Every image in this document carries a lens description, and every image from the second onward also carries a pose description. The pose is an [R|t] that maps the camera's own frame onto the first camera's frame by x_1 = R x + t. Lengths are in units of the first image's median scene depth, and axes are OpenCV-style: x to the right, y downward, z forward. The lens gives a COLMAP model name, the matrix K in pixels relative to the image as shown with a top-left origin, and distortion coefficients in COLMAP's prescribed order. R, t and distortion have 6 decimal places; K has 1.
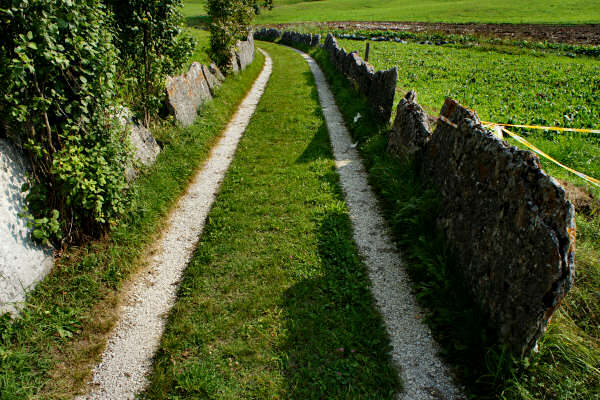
lens RADIAL K [[456.5, 0, 301.8], [0, 456.5, 183.6], [0, 0, 1]] dist [-0.171158, 0.108285]
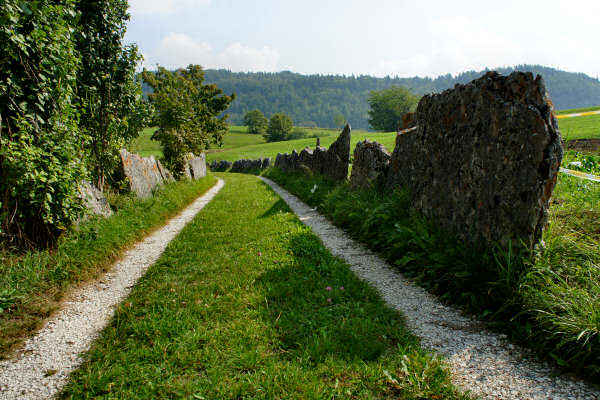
lens RADIAL K [[456.5, 0, 301.8], [0, 456.5, 183.6], [0, 0, 1]] dist [-0.171158, 0.108285]
pose [[0.993258, -0.043837, 0.107318, -0.016980], [0.071592, 0.960074, -0.270429, 0.149432], [-0.091178, 0.276289, 0.956740, 0.041179]]
